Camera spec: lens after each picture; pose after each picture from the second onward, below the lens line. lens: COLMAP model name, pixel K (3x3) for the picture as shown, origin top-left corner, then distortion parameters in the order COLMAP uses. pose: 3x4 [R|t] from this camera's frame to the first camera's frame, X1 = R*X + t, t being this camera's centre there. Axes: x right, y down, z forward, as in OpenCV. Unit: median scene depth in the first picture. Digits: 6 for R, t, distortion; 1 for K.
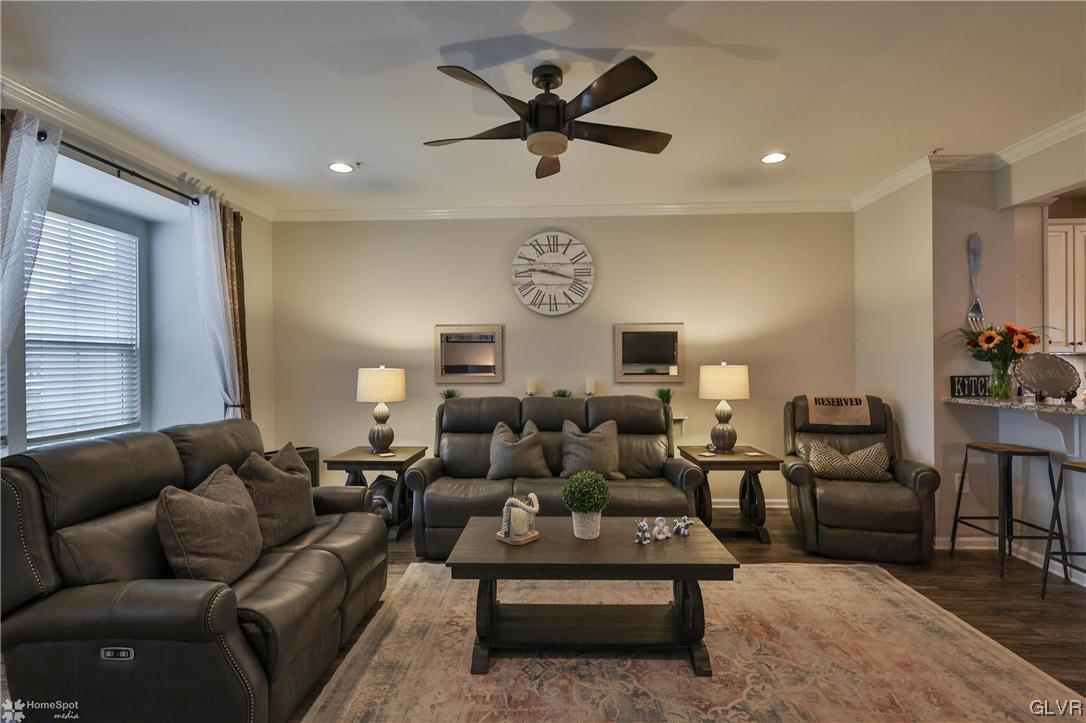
lens RADIAL K [[533.9, 0, 543.0], [0, 533.9, 361.5], [0, 0, 1]] dist [0.000107, 0.000261]
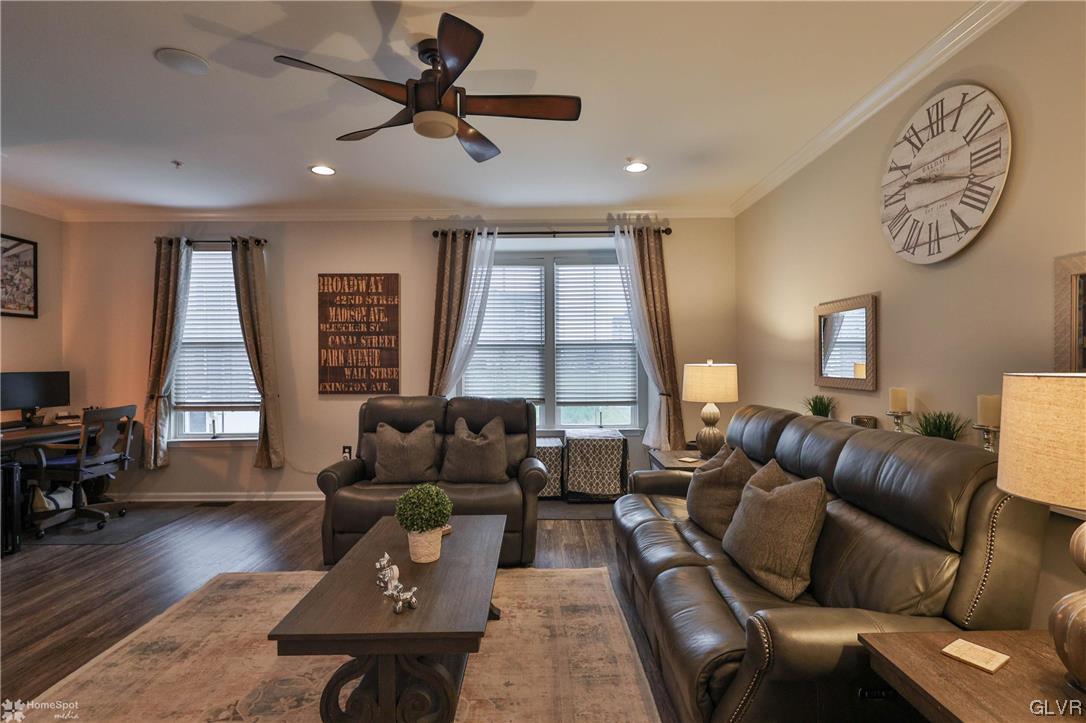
lens RADIAL K [[538.2, 0, 543.0], [0, 538.2, 361.5], [0, 0, 1]] dist [0.000284, 0.000836]
pose [[0.040765, 0.009514, -0.999123, 0.514611], [0.006321, 0.999932, 0.009780, -0.001342], [0.999149, -0.006714, 0.040702, 0.616622]]
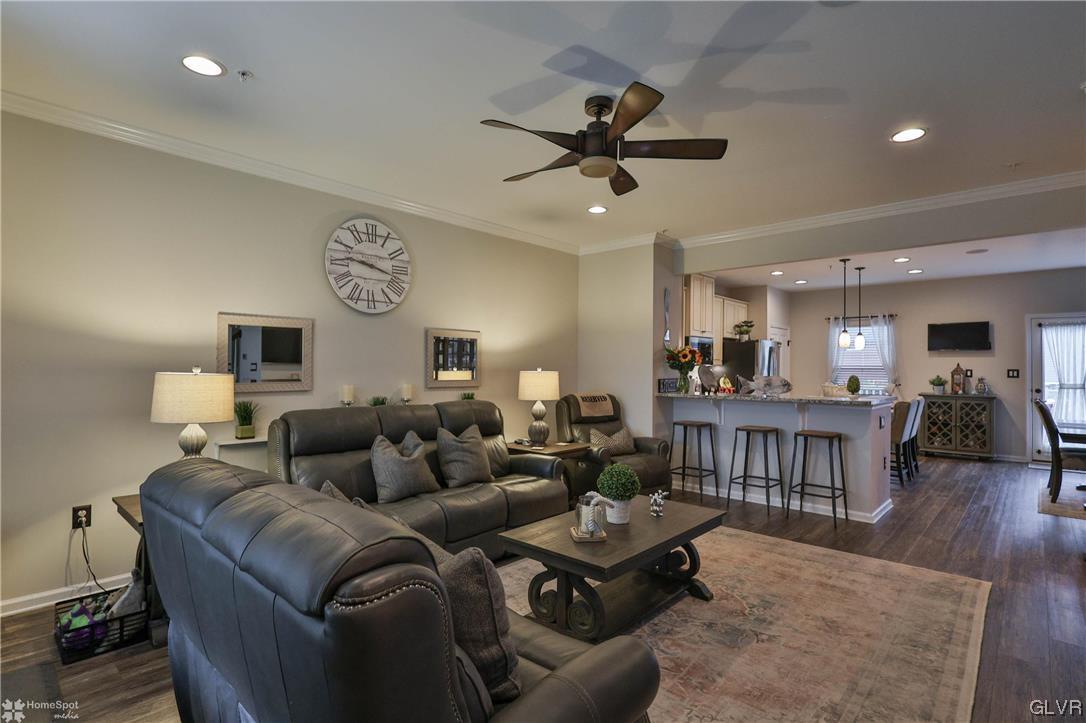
lens RADIAL K [[533.9, 0, 543.0], [0, 533.9, 361.5], [0, 0, 1]] dist [0.000107, 0.000261]
pose [[0.646909, 0.019650, 0.762314, -0.476992], [-0.014071, 0.999805, -0.013830, 0.002079], [-0.762437, -0.001780, 0.647060, 0.205636]]
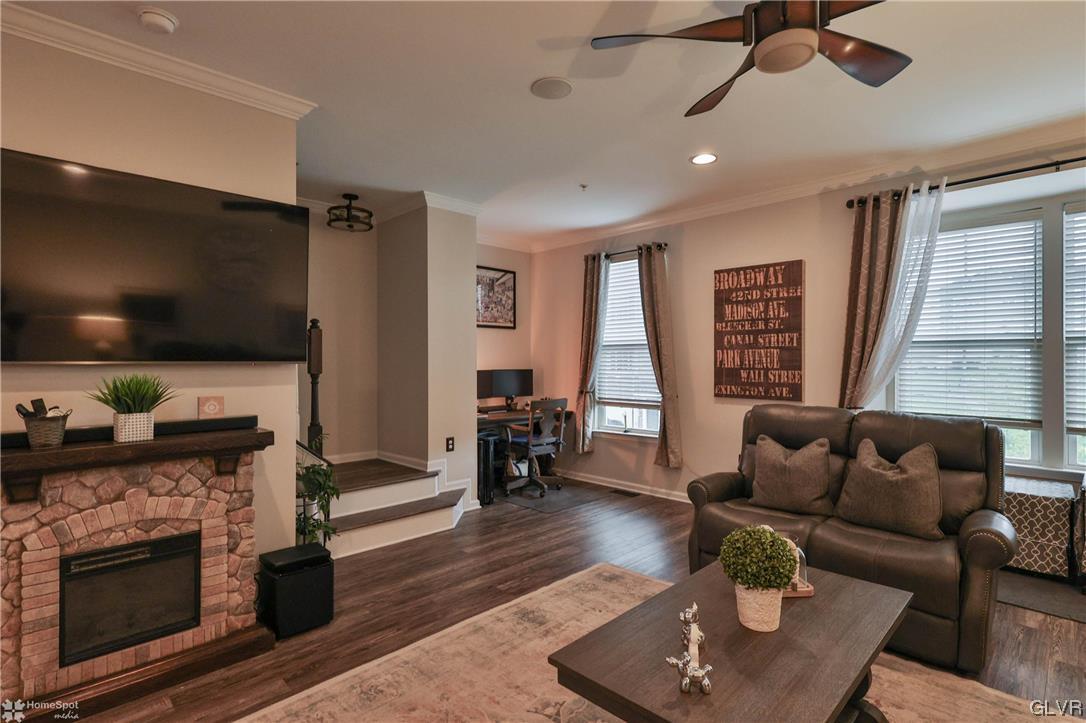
lens RADIAL K [[538.2, 0, 543.0], [0, 538.2, 361.5], [0, 0, 1]] dist [0.000284, 0.000836]
pose [[-0.683806, 0.008286, -0.729617, 0.401586], [0.007470, 0.999963, 0.004355, -0.002667], [0.729626, -0.002472, -0.683842, 0.672431]]
